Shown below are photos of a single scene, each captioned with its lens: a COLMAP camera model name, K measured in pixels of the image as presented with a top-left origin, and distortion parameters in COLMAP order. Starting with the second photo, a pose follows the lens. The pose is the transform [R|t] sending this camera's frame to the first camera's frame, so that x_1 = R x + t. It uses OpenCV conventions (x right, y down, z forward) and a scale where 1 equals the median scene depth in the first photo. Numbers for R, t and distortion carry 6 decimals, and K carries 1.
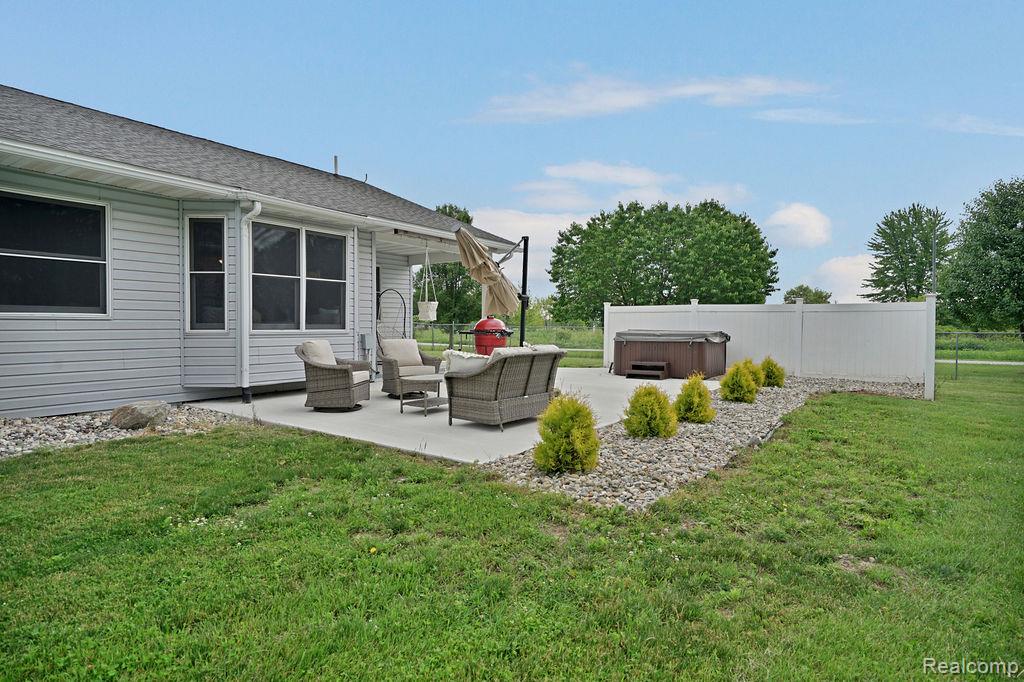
lens RADIAL K [[544.4, 0, 512.0], [0, 544.4, 341.0], [0, 0, 1]] dist [0.000540, -0.000328]
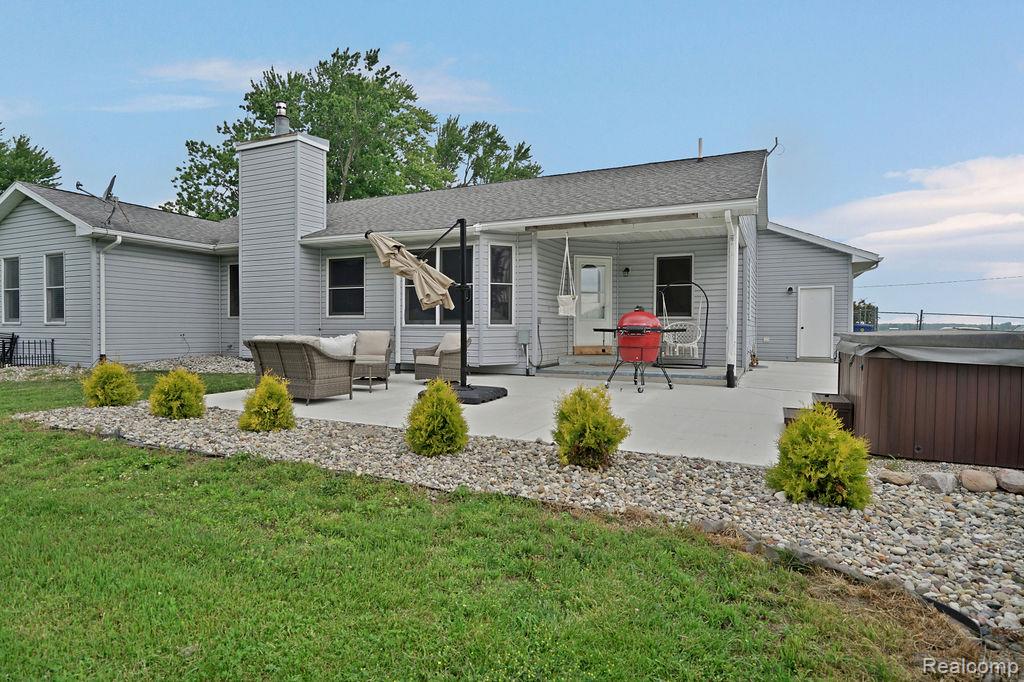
lens RADIAL K [[544.4, 0, 512.0], [0, 544.4, 341.0], [0, 0, 1]] dist [0.000540, -0.000328]
pose [[0.195727, 0.027304, -0.980278, 0.797985], [-0.025525, 0.999416, 0.022740, -0.013334], [0.980326, 0.020571, 0.196310, 0.776130]]
